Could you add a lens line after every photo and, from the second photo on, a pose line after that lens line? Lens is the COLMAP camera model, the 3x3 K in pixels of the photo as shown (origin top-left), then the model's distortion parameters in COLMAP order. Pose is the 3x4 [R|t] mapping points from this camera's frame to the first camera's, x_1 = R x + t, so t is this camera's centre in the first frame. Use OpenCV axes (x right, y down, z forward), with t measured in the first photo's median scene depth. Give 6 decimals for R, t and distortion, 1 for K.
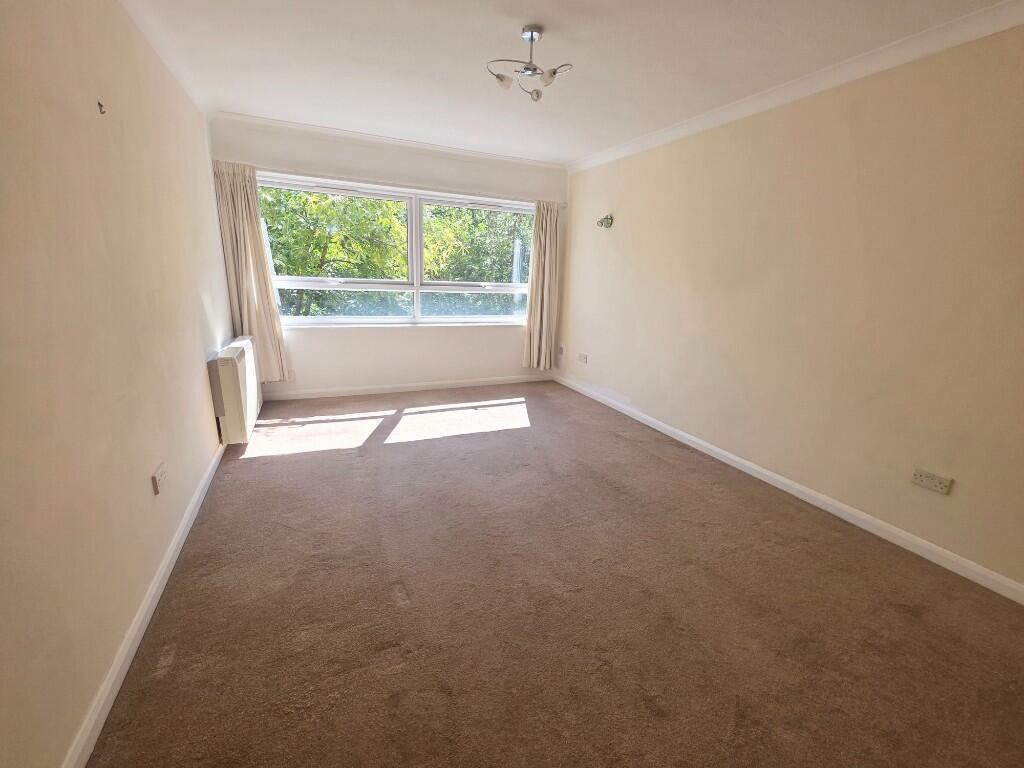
lens RADIAL K [[434.3, 0, 512.5], [0, 434.3, 397.7], [0, 0, 1]] dist [0.000207, 0.000001]
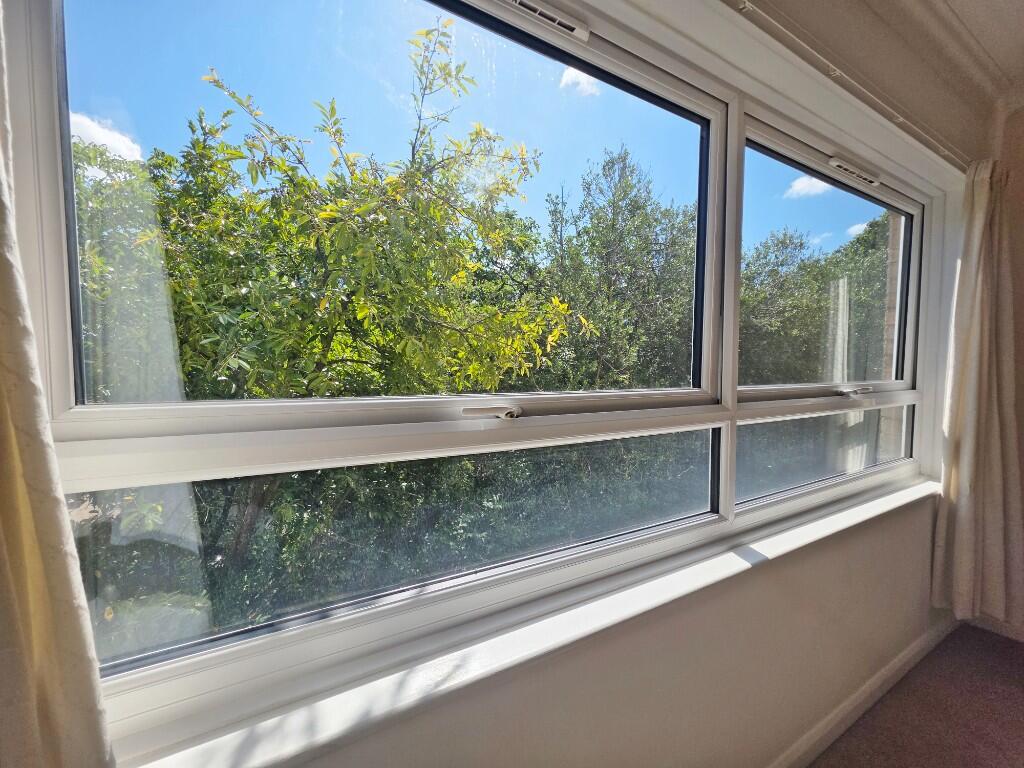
lens RADIAL K [[411.4, 0, 513.2], [0, 411.4, 390.0], [0, 0, 1]] dist [0.003196, 0.000236]
pose [[0.995043, -0.049941, 0.086000, -0.426503], [0.069054, 0.969269, -0.236111, -0.239773], [-0.071566, 0.240879, 0.967913, 0.839684]]
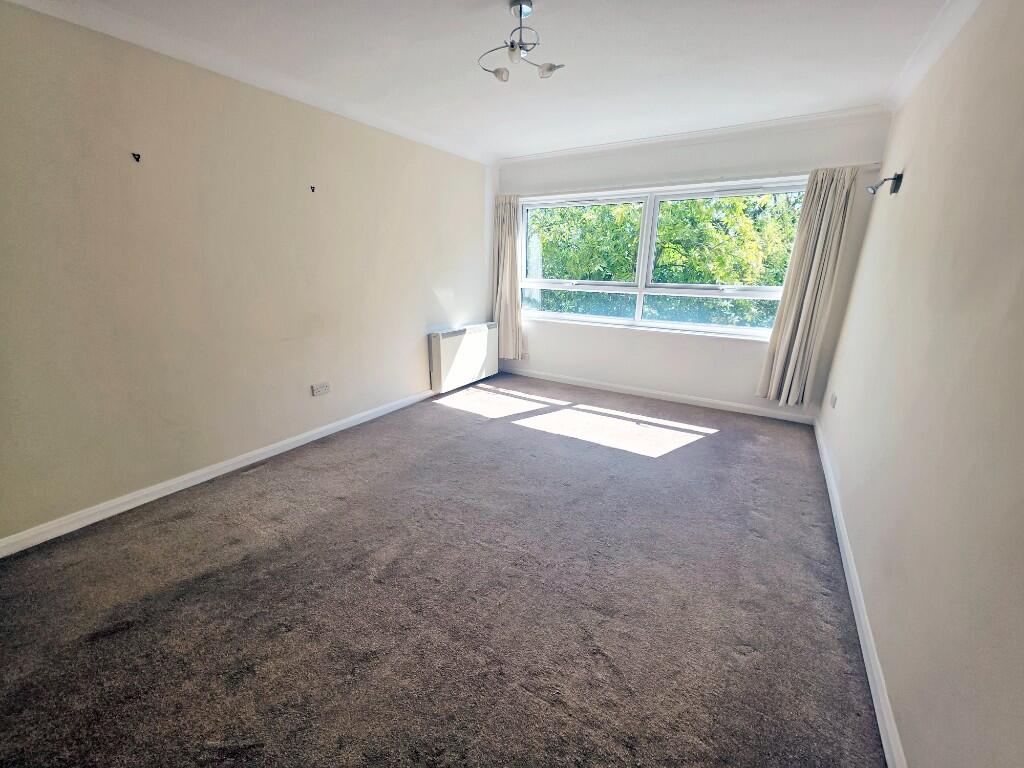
lens RADIAL K [[411.4, 0, 513.2], [0, 411.4, 390.0], [0, 0, 1]] dist [0.003196, 0.000236]
pose [[0.554181, 0.210398, -0.805367, 0.460670], [-0.223939, 0.969542, 0.099194, -0.070537], [0.801707, 0.125382, 0.584419, 0.292519]]
